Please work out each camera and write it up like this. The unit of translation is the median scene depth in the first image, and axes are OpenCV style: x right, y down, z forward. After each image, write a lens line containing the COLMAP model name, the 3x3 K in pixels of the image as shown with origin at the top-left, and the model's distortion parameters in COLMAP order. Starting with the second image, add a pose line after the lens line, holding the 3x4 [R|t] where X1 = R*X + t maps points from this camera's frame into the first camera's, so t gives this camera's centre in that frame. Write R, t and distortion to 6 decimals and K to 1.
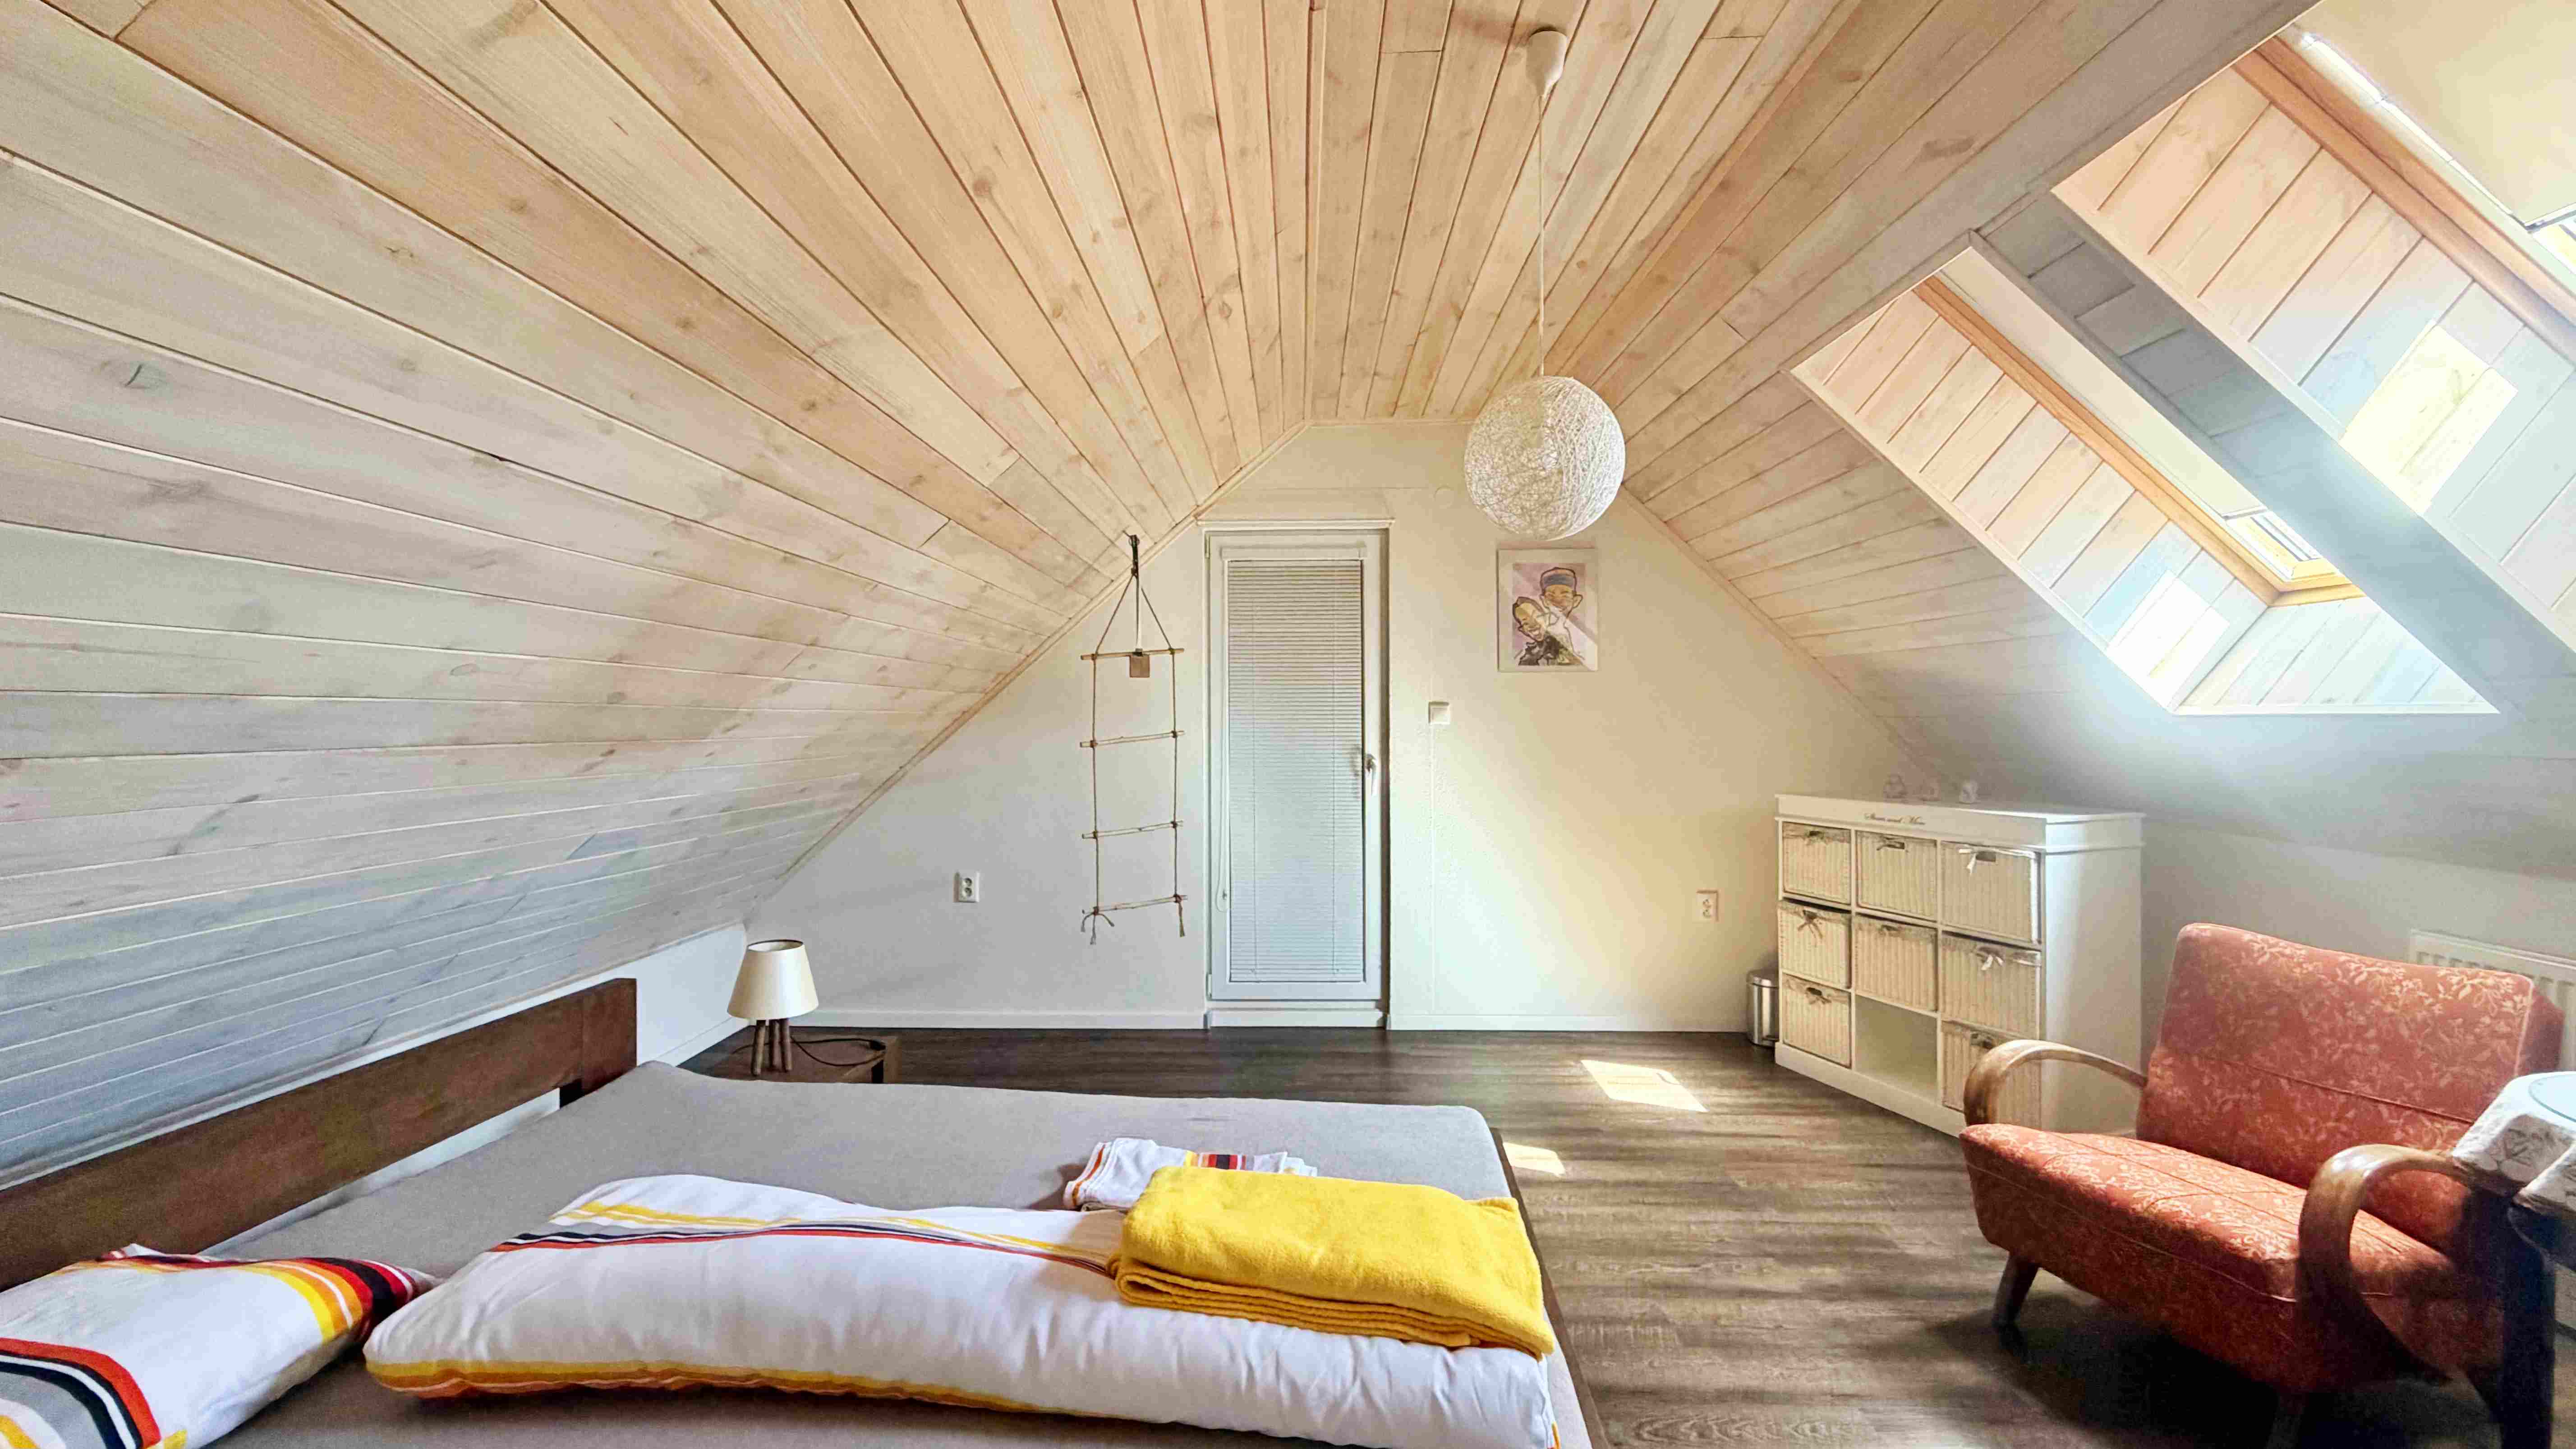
lens RADIAL K [[1042.3, 0, 1273.9], [0, 1042.3, 723.1], [0, 0, 1]] dist [-0.001233, 0.000727]
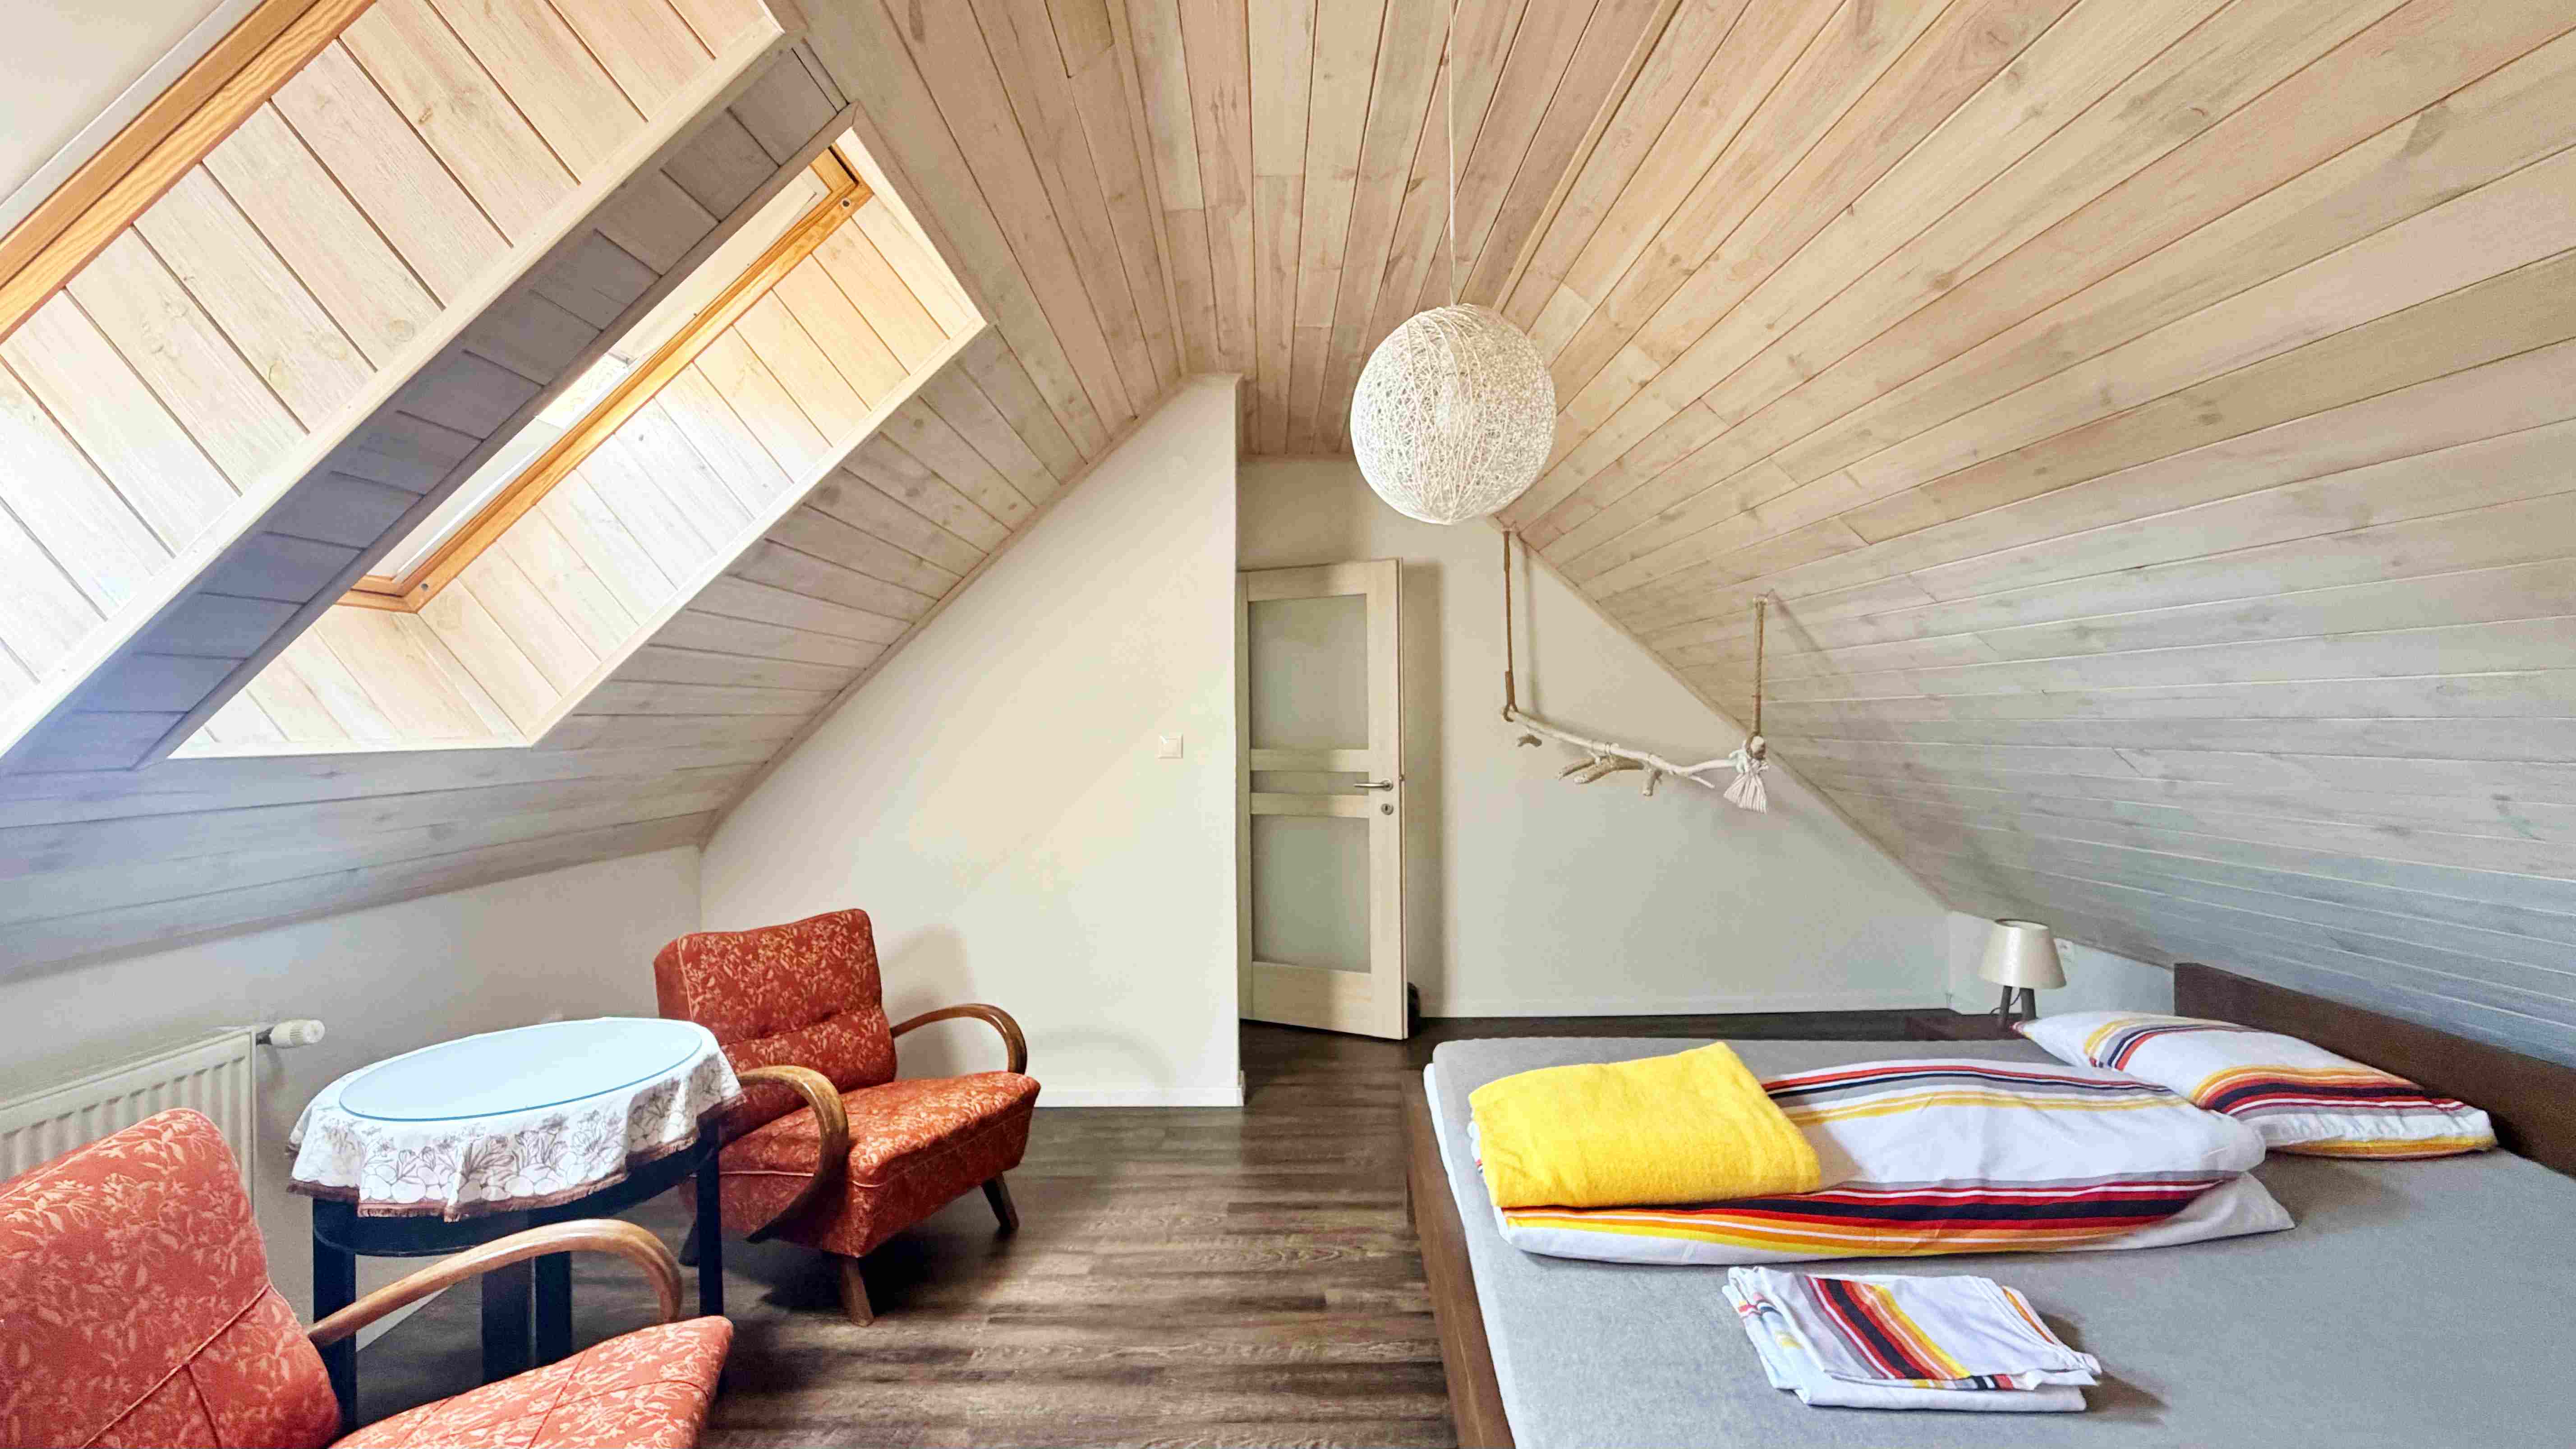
lens RADIAL K [[1027.5, 0, 1282.0], [0, 1027.5, 722.1], [0, 0, 1]] dist [-0.000136, 0.000750]
pose [[-0.999300, 0.011362, -0.035641, 0.352729], [0.011134, 0.999916, 0.006573, -0.028855], [0.035713, 0.006172, -0.999343, 1.494452]]
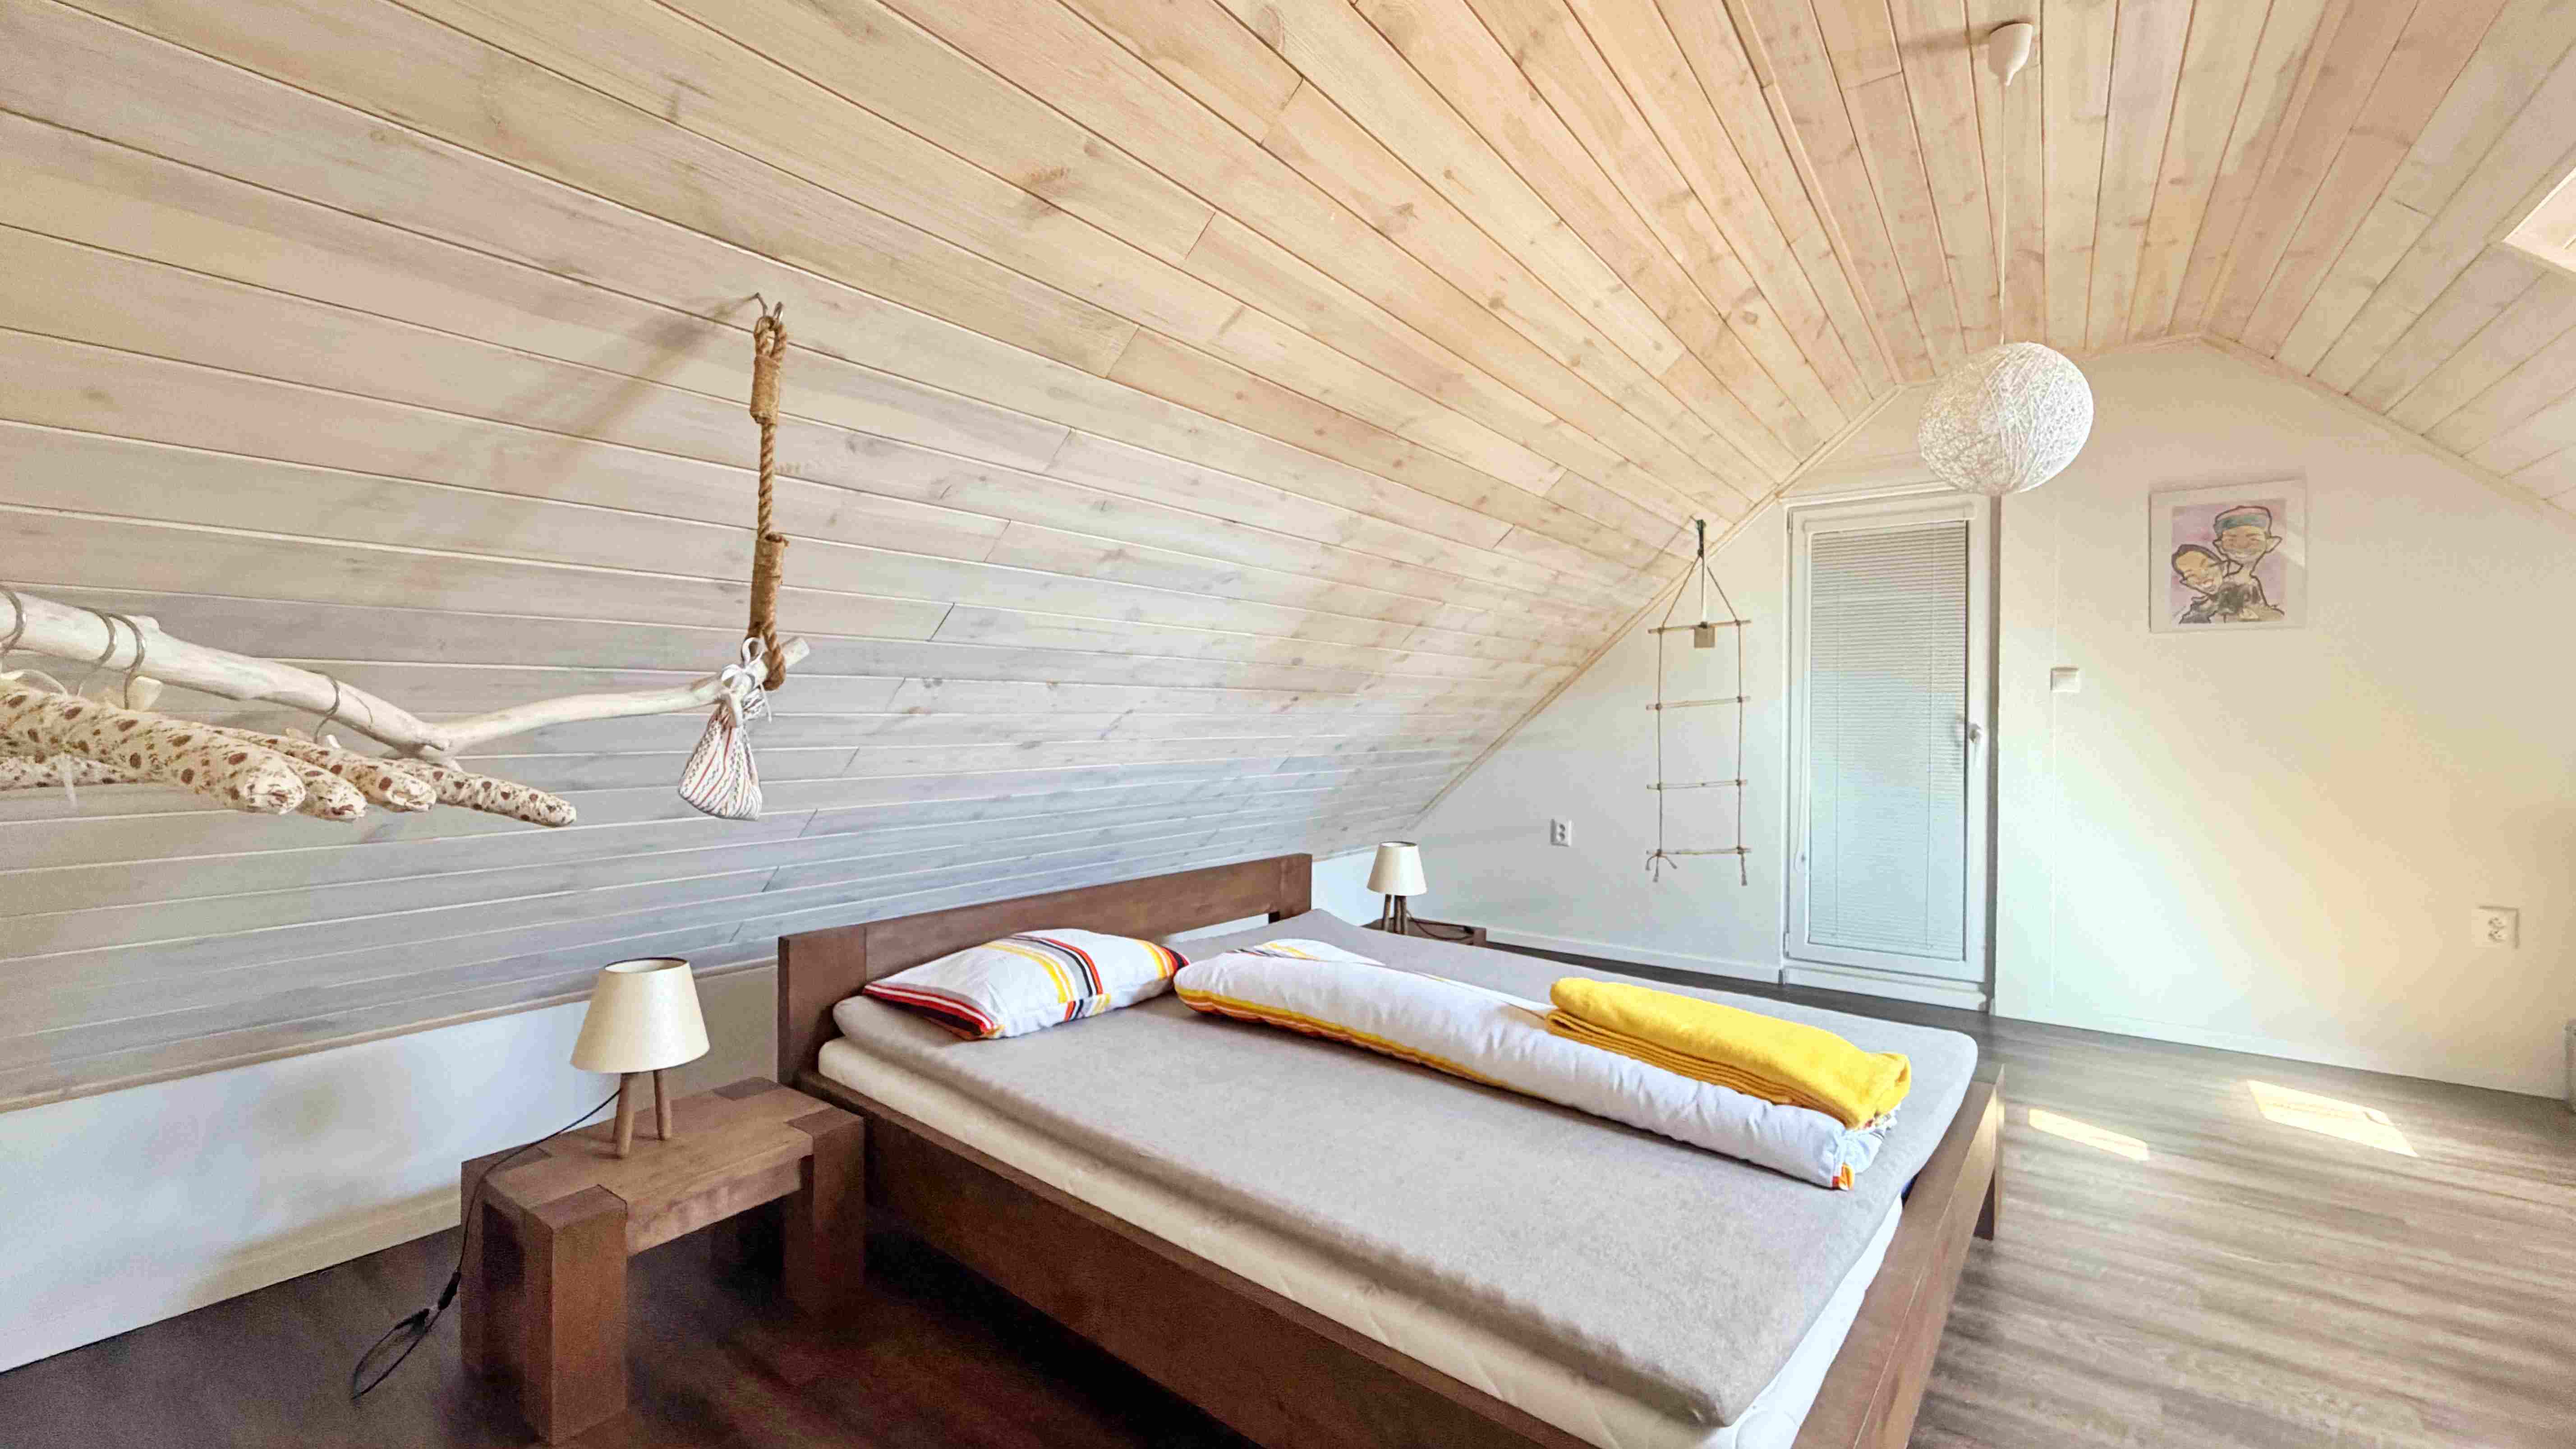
lens RADIAL K [[1027.5, 0, 1282.0], [0, 1027.5, 722.1], [0, 0, 1]] dist [-0.000136, 0.000750]
pose [[0.819175, 0.012775, -0.573402, 0.222548], [-0.008743, 0.999914, 0.009787, 0.048811], [0.573478, -0.003004, 0.819216, -0.262437]]
